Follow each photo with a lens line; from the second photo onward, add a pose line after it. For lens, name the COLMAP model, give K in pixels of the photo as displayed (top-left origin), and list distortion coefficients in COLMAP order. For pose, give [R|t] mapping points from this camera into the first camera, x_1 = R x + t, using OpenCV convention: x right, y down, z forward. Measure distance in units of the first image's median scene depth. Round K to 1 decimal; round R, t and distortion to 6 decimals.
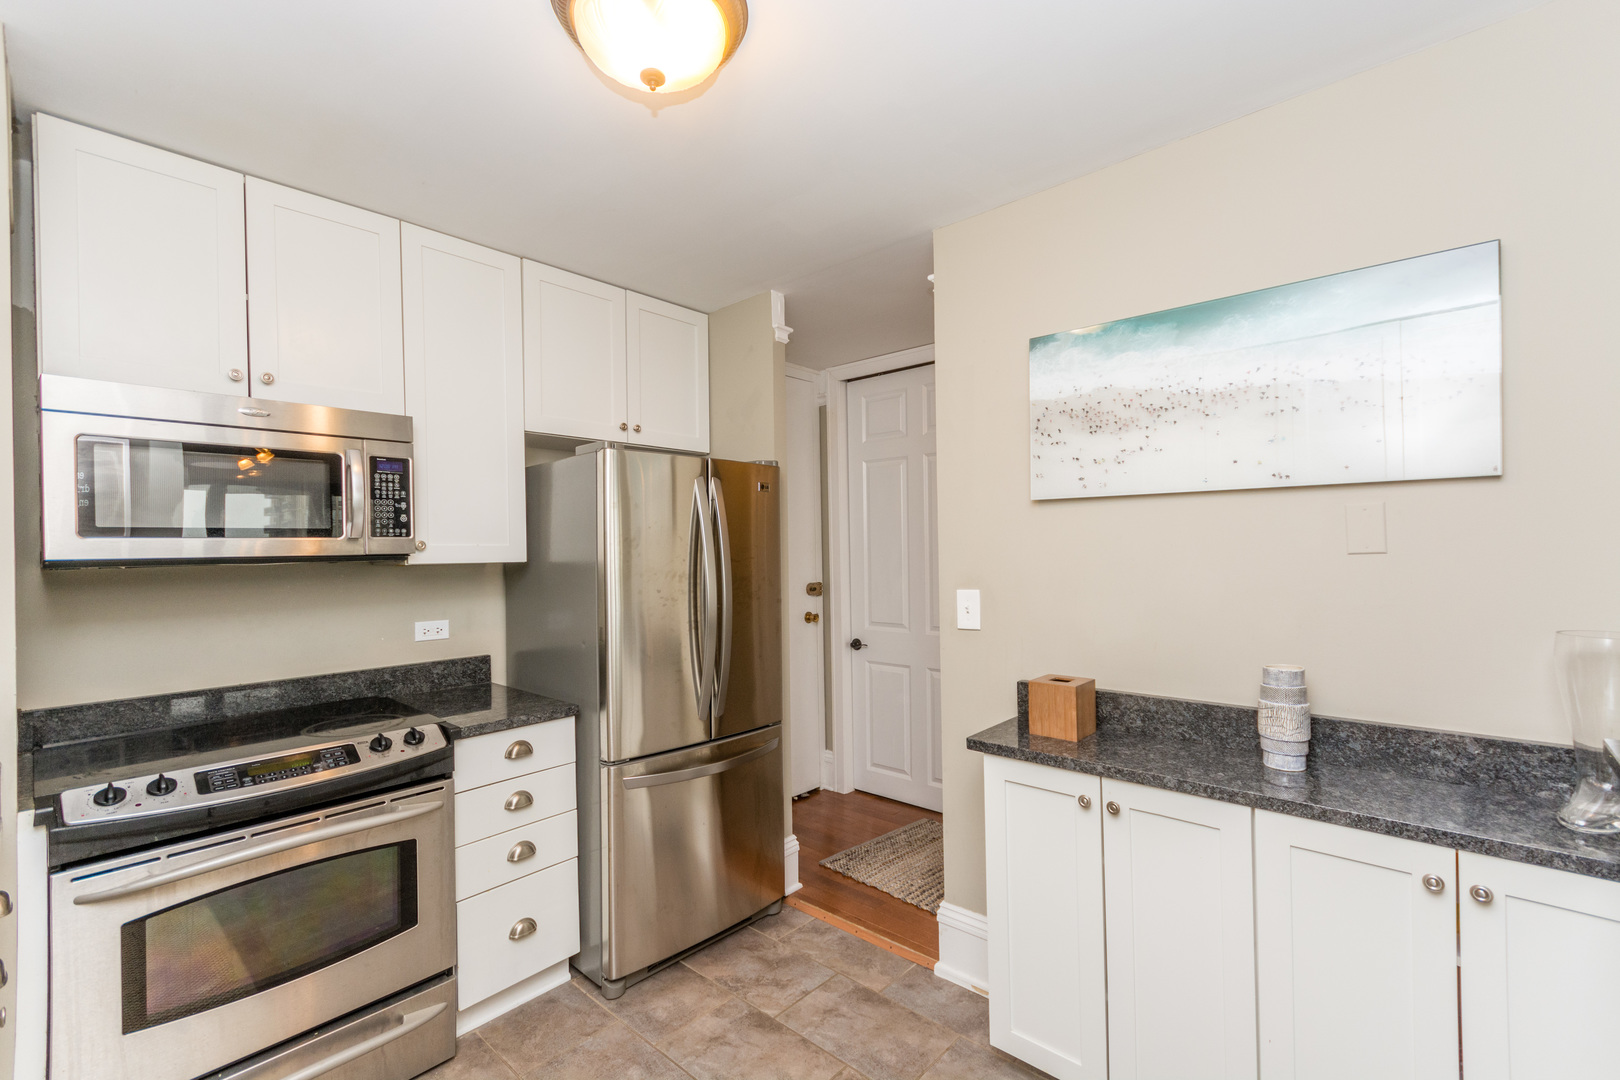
lens RADIAL K [[706.7, 0, 813.7], [0, 706.7, 547.2], [0, 0, 1]] dist [0.009762, -0.004461]
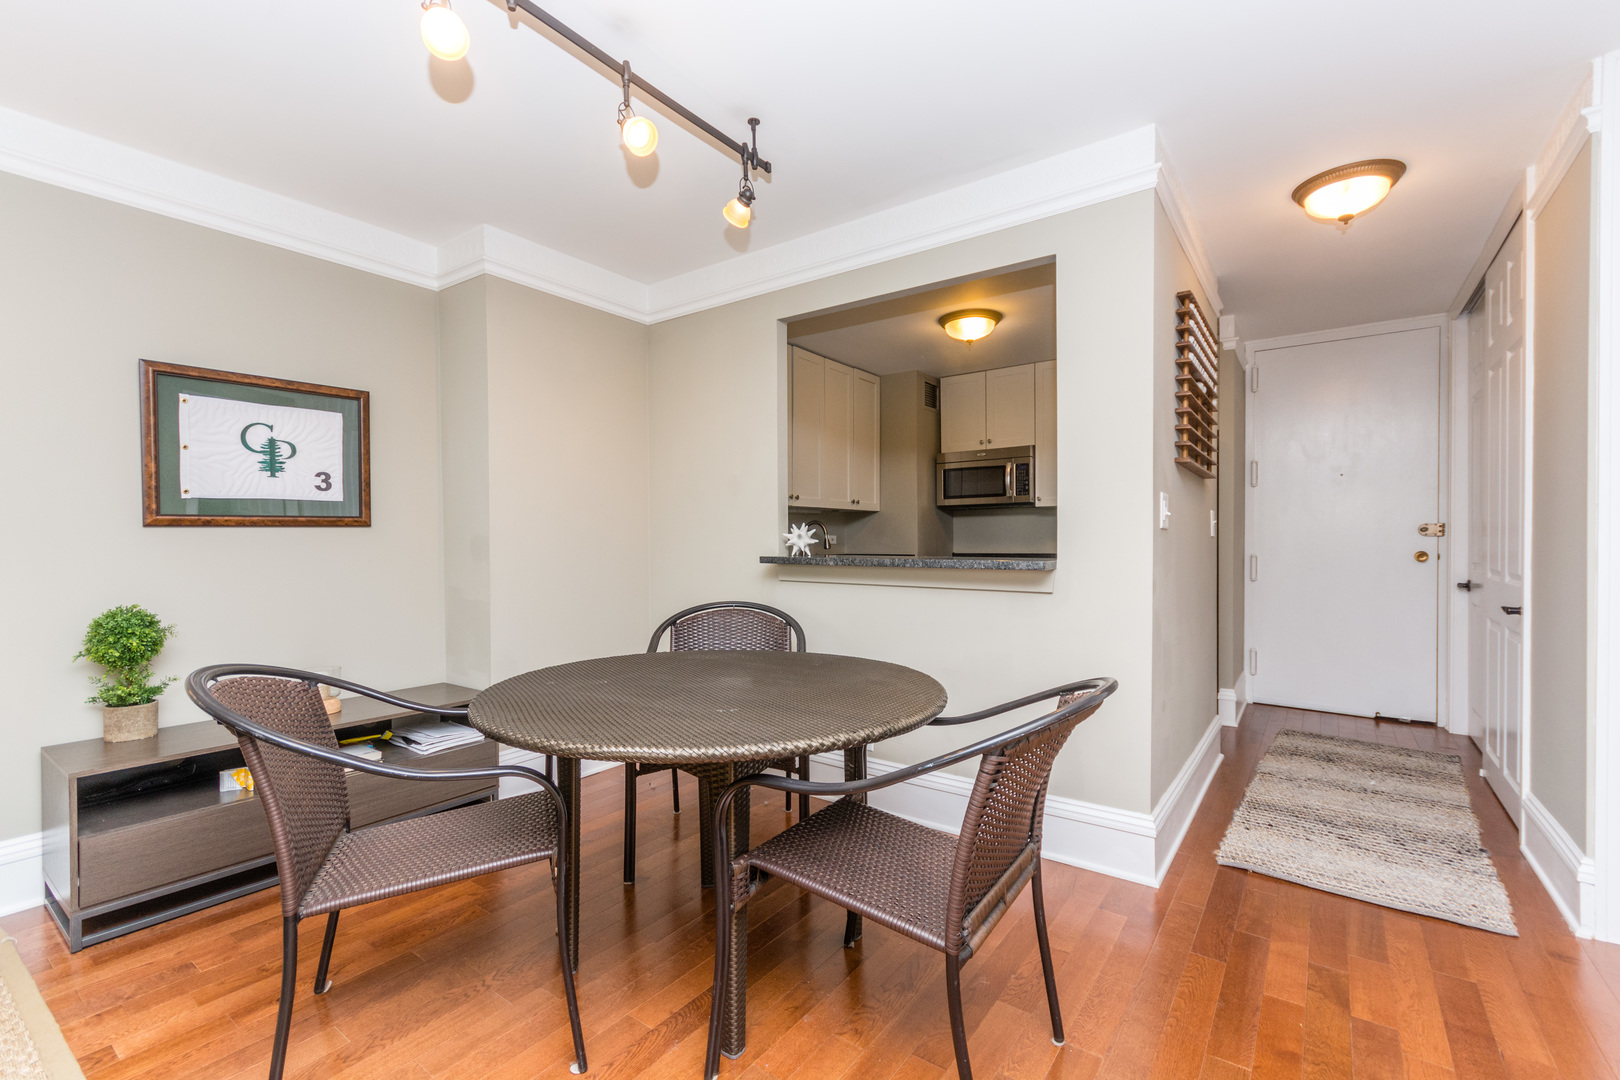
lens RADIAL K [[706.7, 0, 810.8], [0, 706.7, 544.9], [0, 0, 1]] dist [0.009762, -0.004461]
pose [[0.104860, 0.022663, -0.994229, 1.863560], [0.008803, 0.999680, 0.023716, 0.097031], [0.994448, -0.011239, 0.104627, -0.023289]]
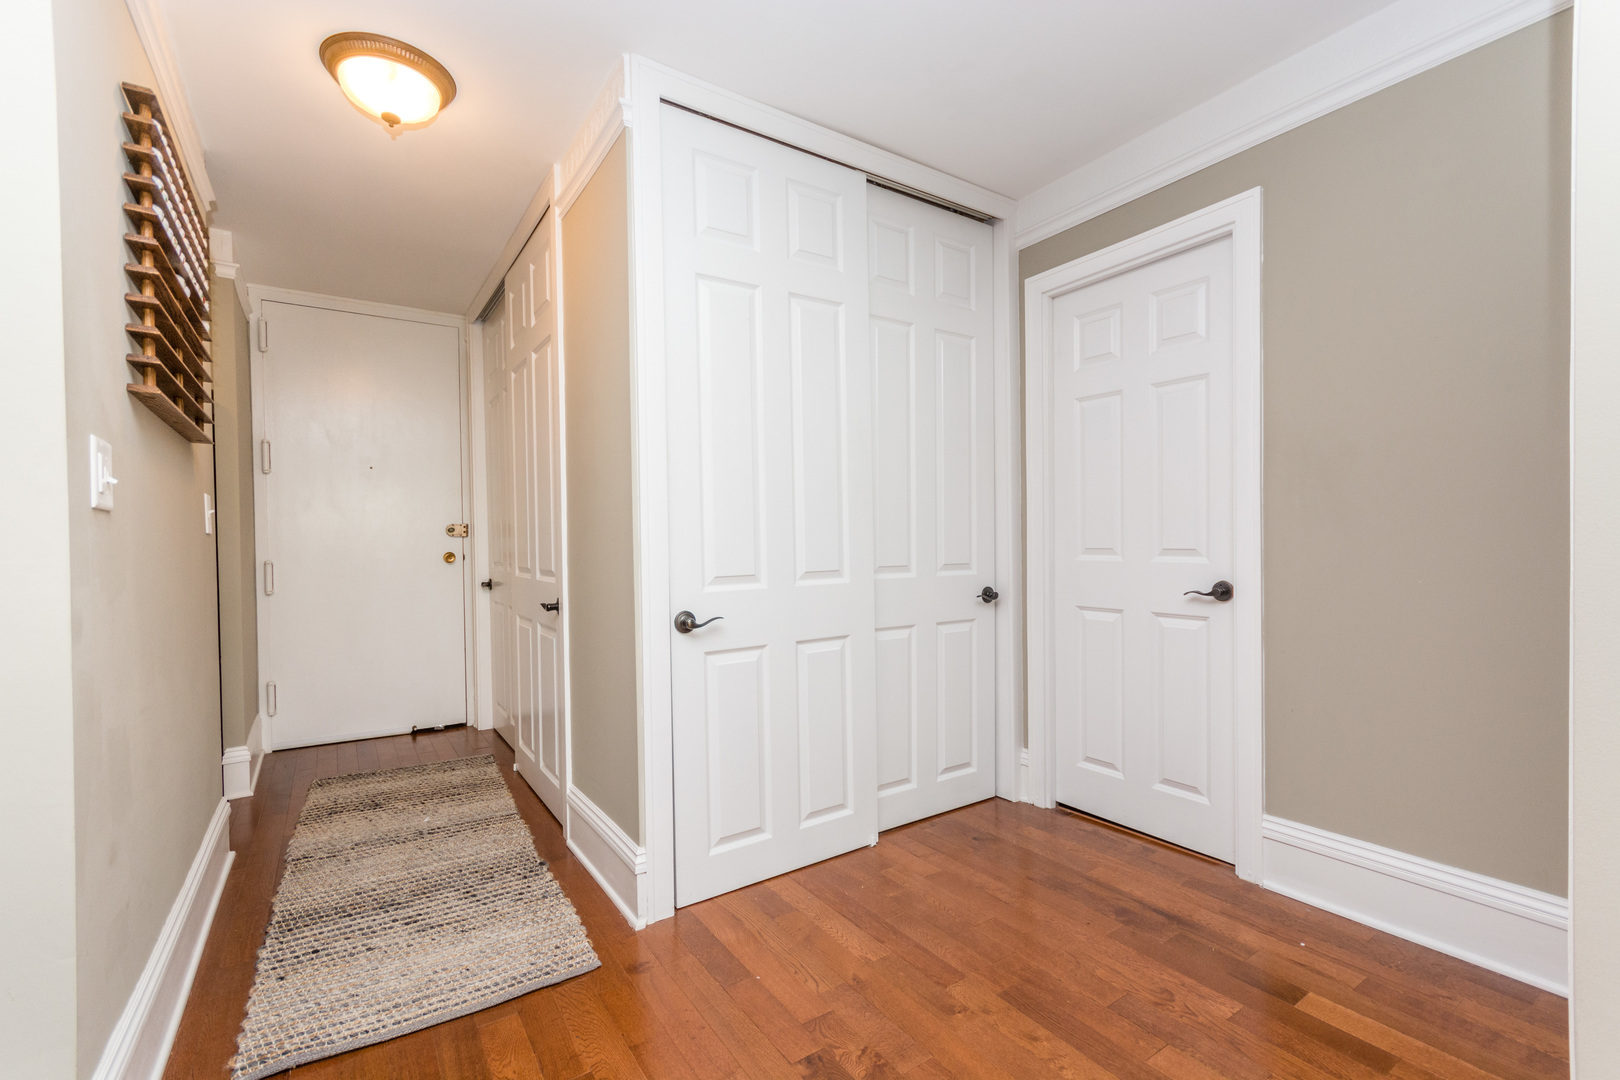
lens RADIAL K [[706.7, 0, 800.6], [0, 706.7, 552.6], [0, 0, 1]] dist [0.009762, -0.004461]
pose [[0.968156, 0.007529, -0.250236, 1.476029], [-0.000379, 0.999591, 0.028606, 0.122589], [0.250349, -0.027600, 0.967762, 0.250105]]
